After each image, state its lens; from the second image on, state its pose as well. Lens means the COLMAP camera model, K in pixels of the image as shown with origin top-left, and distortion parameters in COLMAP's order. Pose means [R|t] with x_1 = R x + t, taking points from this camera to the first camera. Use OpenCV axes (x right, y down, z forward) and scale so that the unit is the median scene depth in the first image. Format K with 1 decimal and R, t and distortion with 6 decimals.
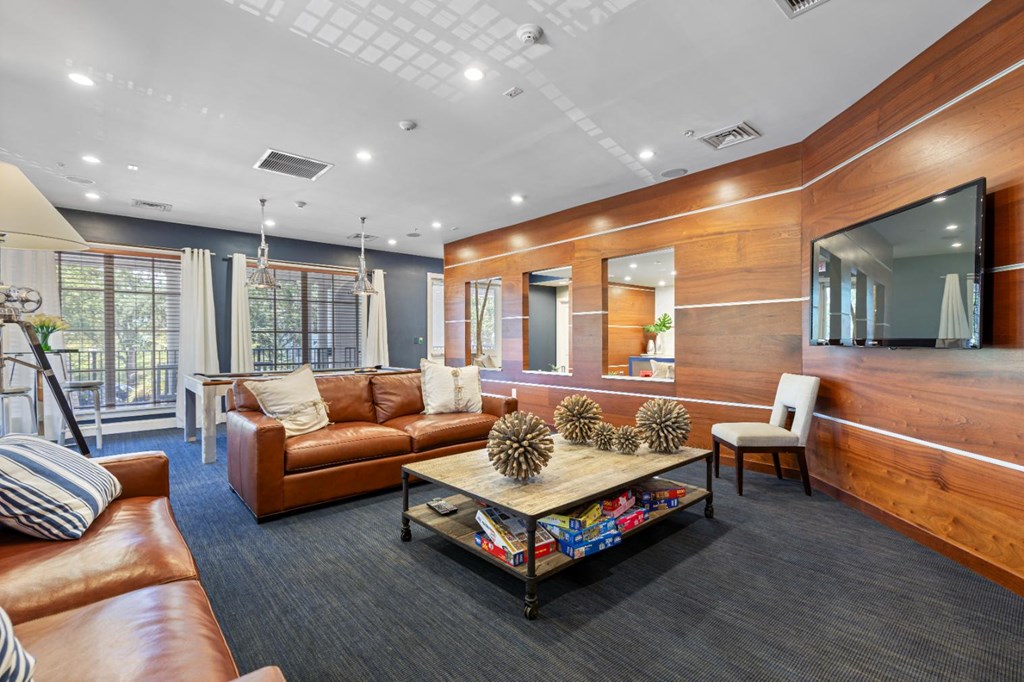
lens RADIAL K [[469.9, 0, 512.8], [0, 469.9, 343.8], [0, 0, 1]] dist [0.006939, -0.001604]
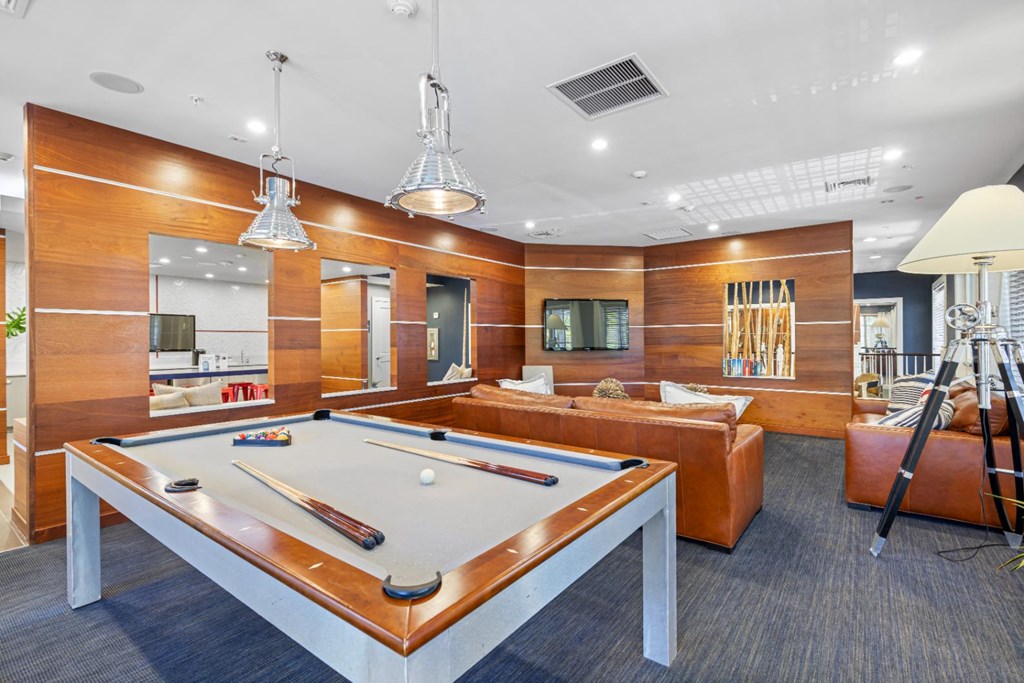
lens RADIAL K [[469.9, 0, 511.4], [0, 469.9, 342.6], [0, 0, 1]] dist [0.006939, -0.001604]
pose [[-0.206289, 0.003996, 0.978483, -1.271865], [0.008251, 0.999963, -0.002344, -0.028907], [-0.978456, 0.007590, -0.206314, 1.495595]]
